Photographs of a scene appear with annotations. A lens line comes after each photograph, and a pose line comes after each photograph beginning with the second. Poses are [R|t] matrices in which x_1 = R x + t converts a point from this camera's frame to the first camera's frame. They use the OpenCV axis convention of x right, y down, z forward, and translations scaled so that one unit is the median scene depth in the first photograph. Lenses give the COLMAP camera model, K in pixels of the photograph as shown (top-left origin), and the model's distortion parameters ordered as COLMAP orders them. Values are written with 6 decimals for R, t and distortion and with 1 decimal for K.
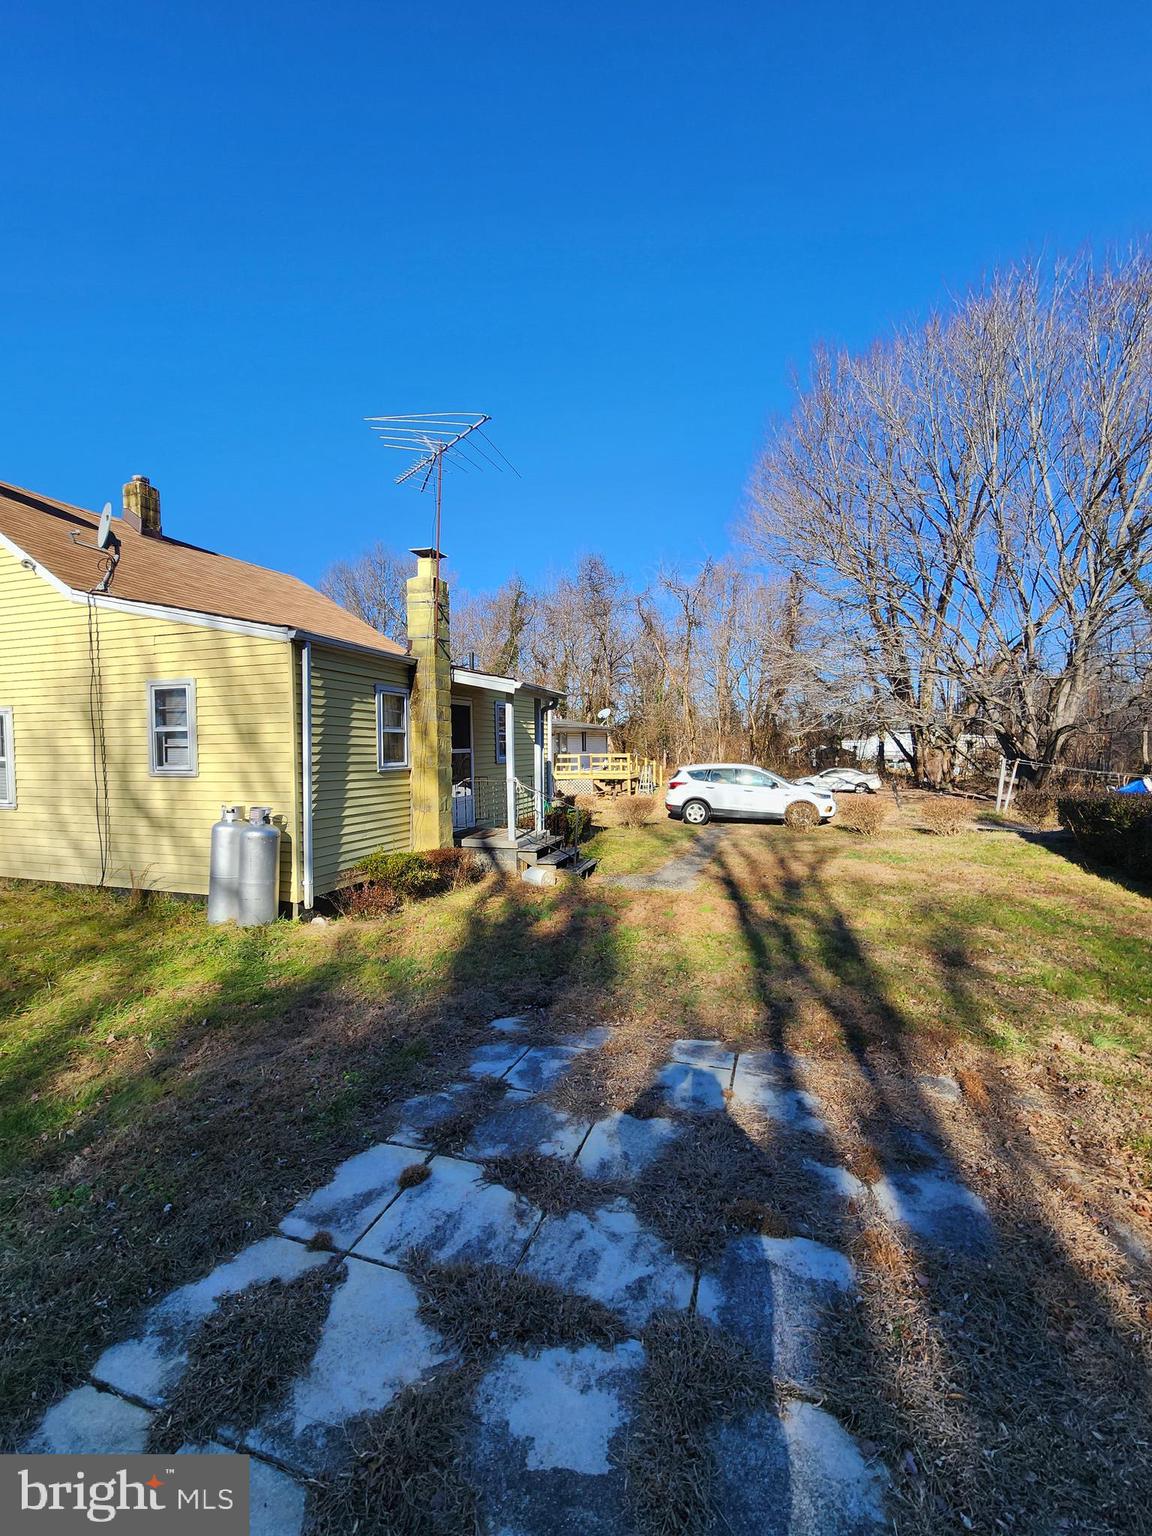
lens RADIAL K [[631.8, 0, 581.2], [0, 631.8, 771.7], [0, 0, 1]] dist [-0.002302, 0.002339]
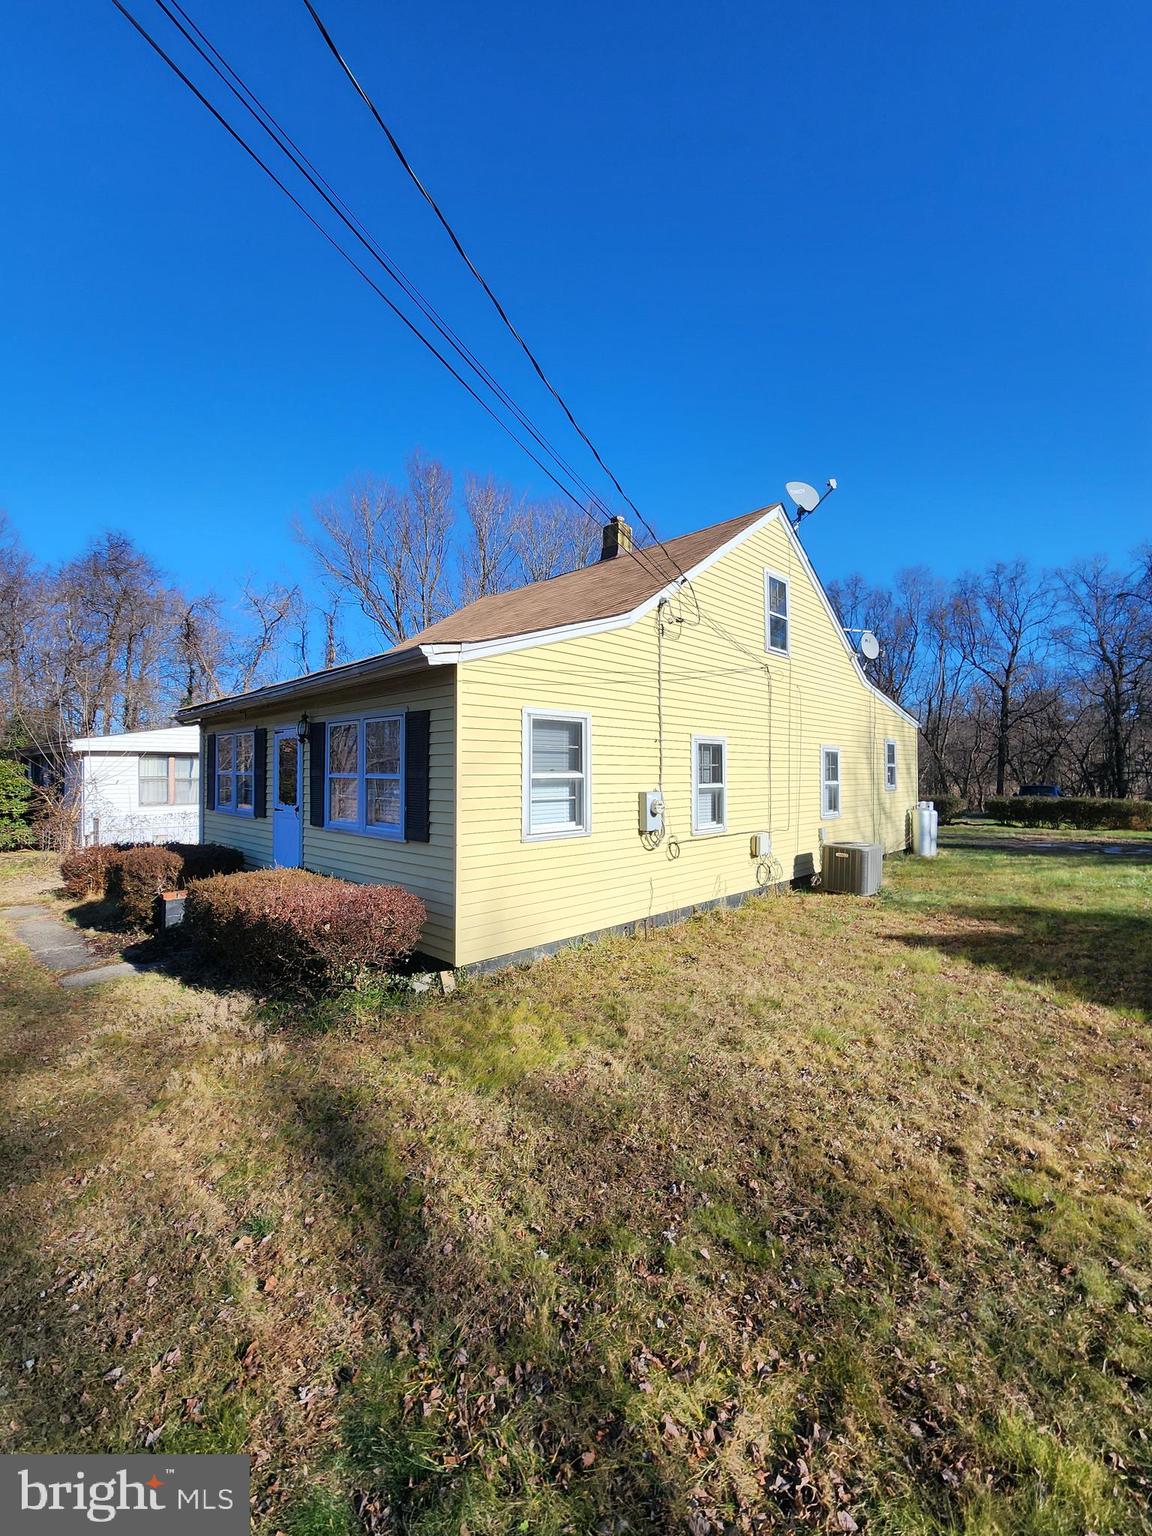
lens RADIAL K [[631.8, 0, 581.3], [0, 631.8, 771.3], [0, 0, 1]] dist [-0.002302, 0.002339]
pose [[0.418305, 0.011334, 0.908236, -2.892359], [0.037779, 0.998840, -0.029865, -0.029244], [-0.907521, 0.046805, 0.417391, 1.098964]]
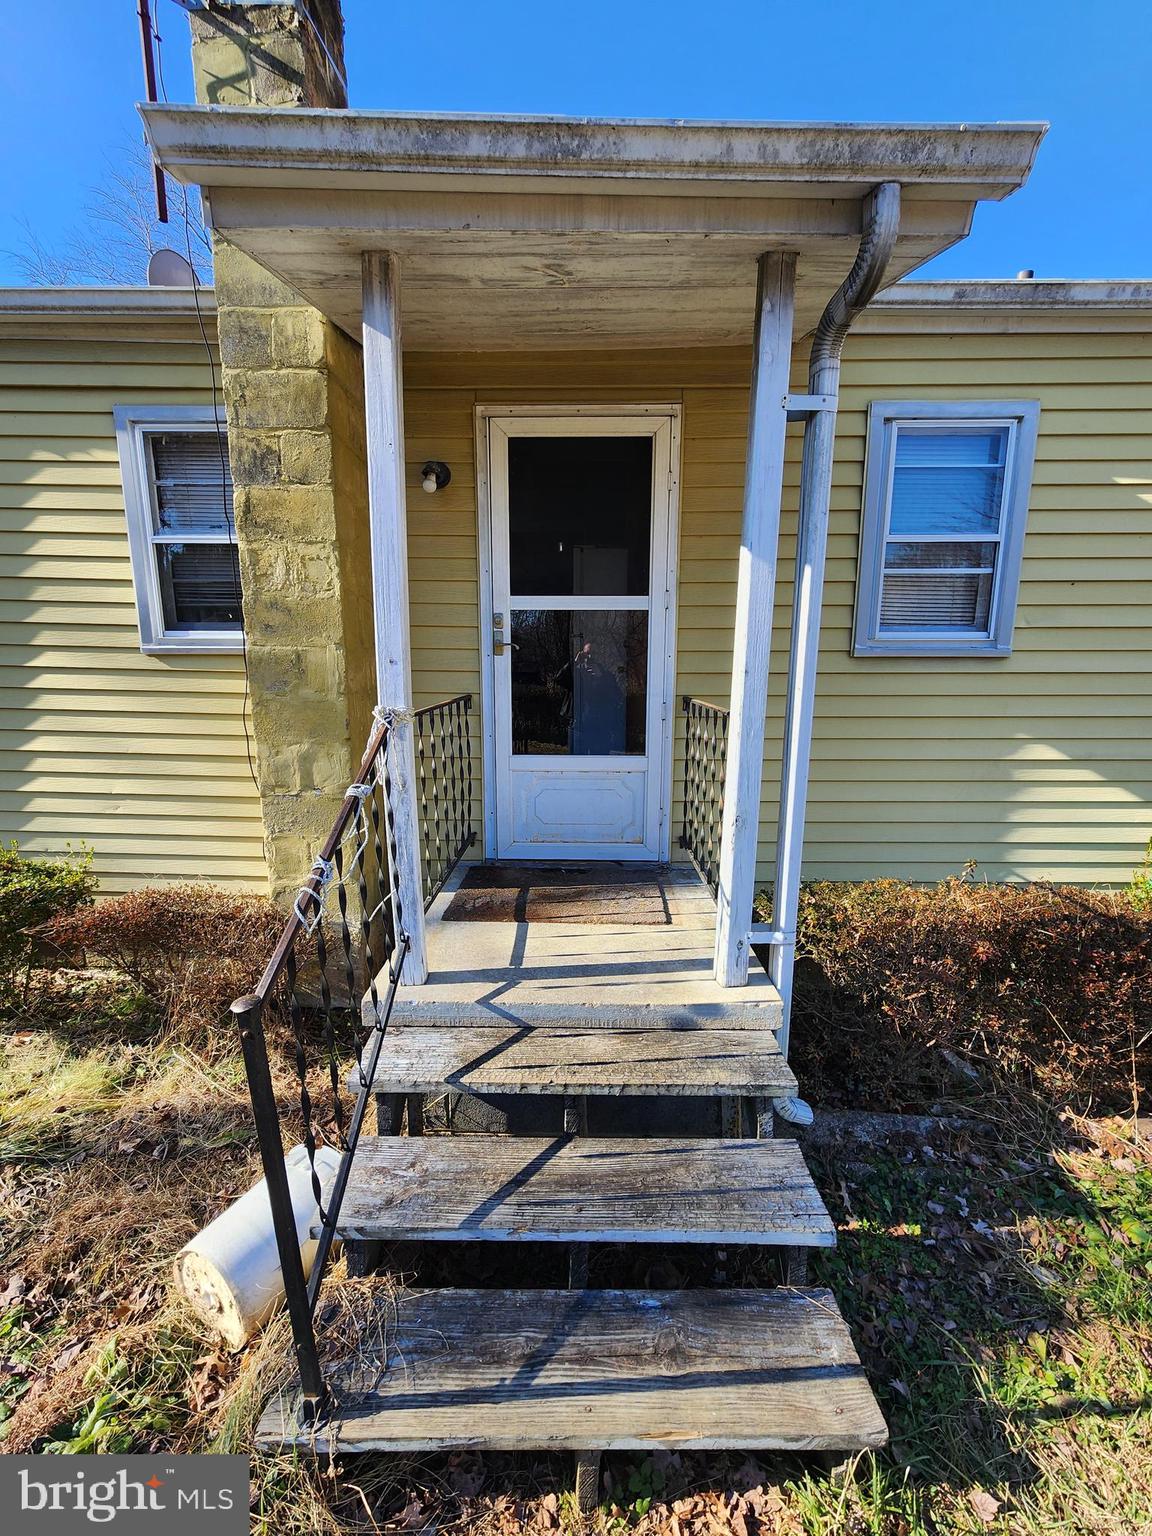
lens RADIAL K [[631.8, 0, 577.4], [0, 631.8, 763.0], [0, 0, 1]] dist [-0.002302, 0.002339]
pose [[0.323410, 0.188282, -0.927338, 0.151788], [-0.046434, 0.981982, 0.183183, -0.018914], [0.945119, -0.016183, 0.326326, 1.294213]]
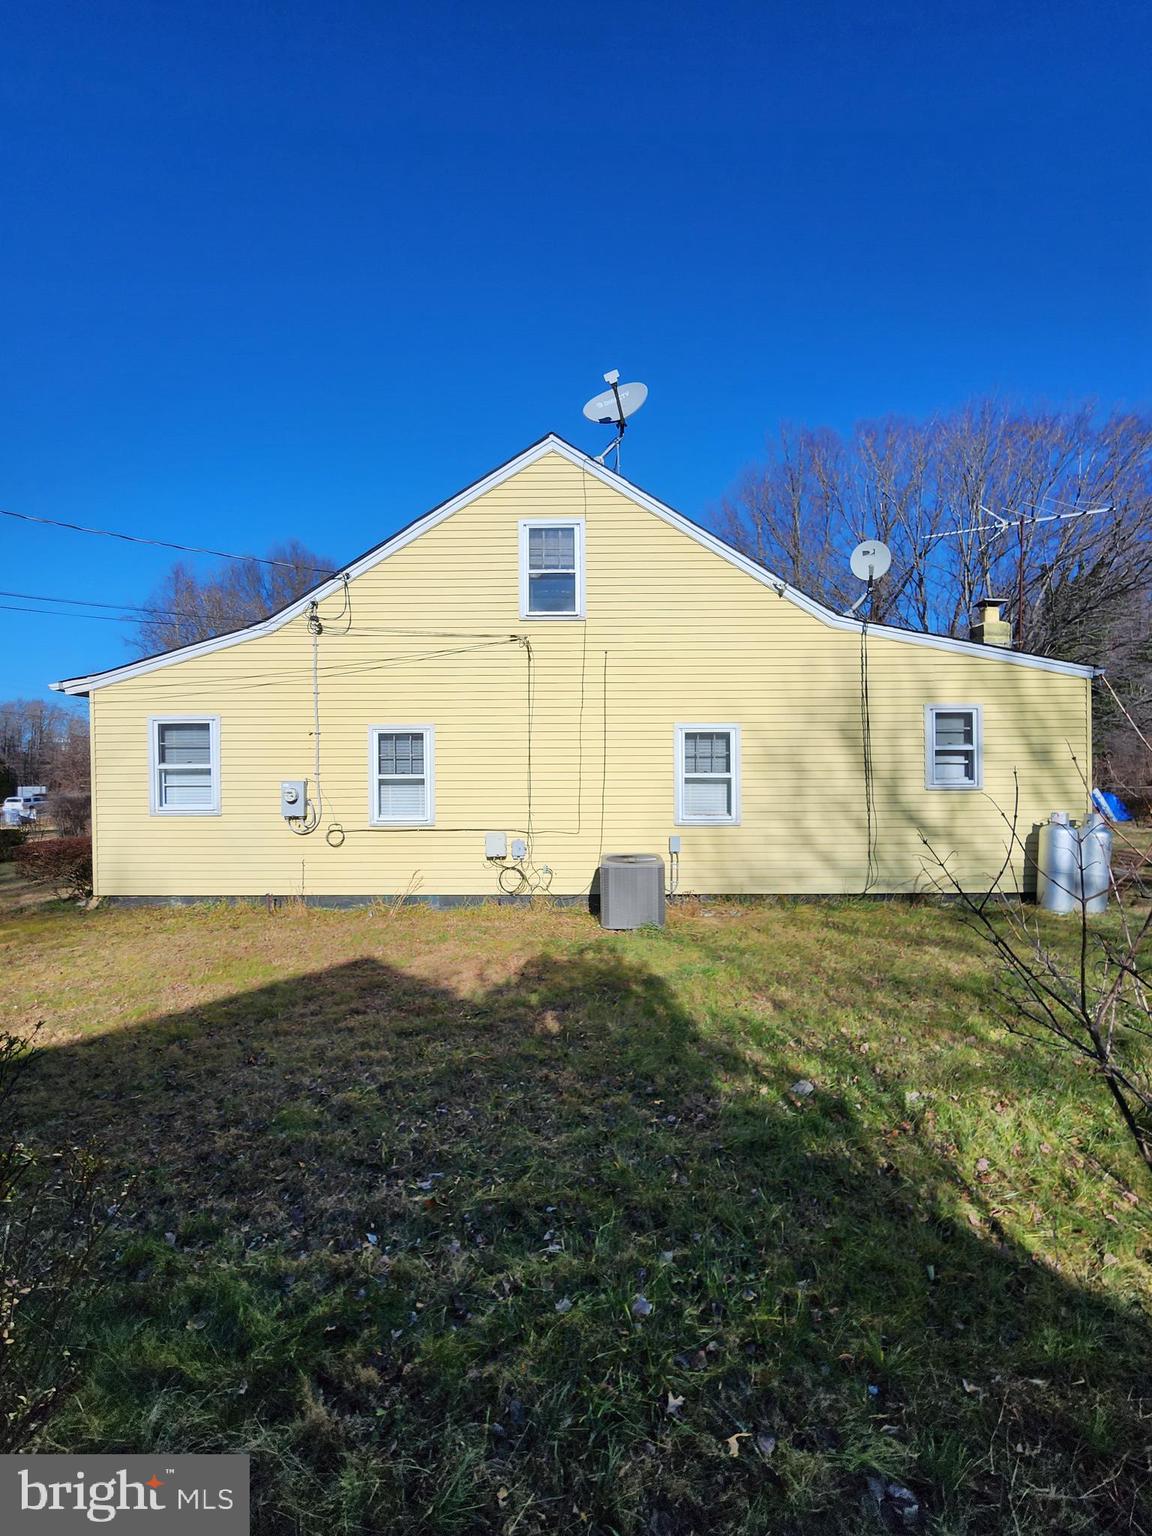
lens RADIAL K [[631.8, 0, 575.6], [0, 631.8, 763.8], [0, 0, 1]] dist [-0.002302, 0.002339]
pose [[0.949066, -0.000465, 0.315077, -1.722286], [0.011459, 0.999388, -0.033043, -0.009334], [-0.314869, 0.034971, 0.948491, 0.147431]]
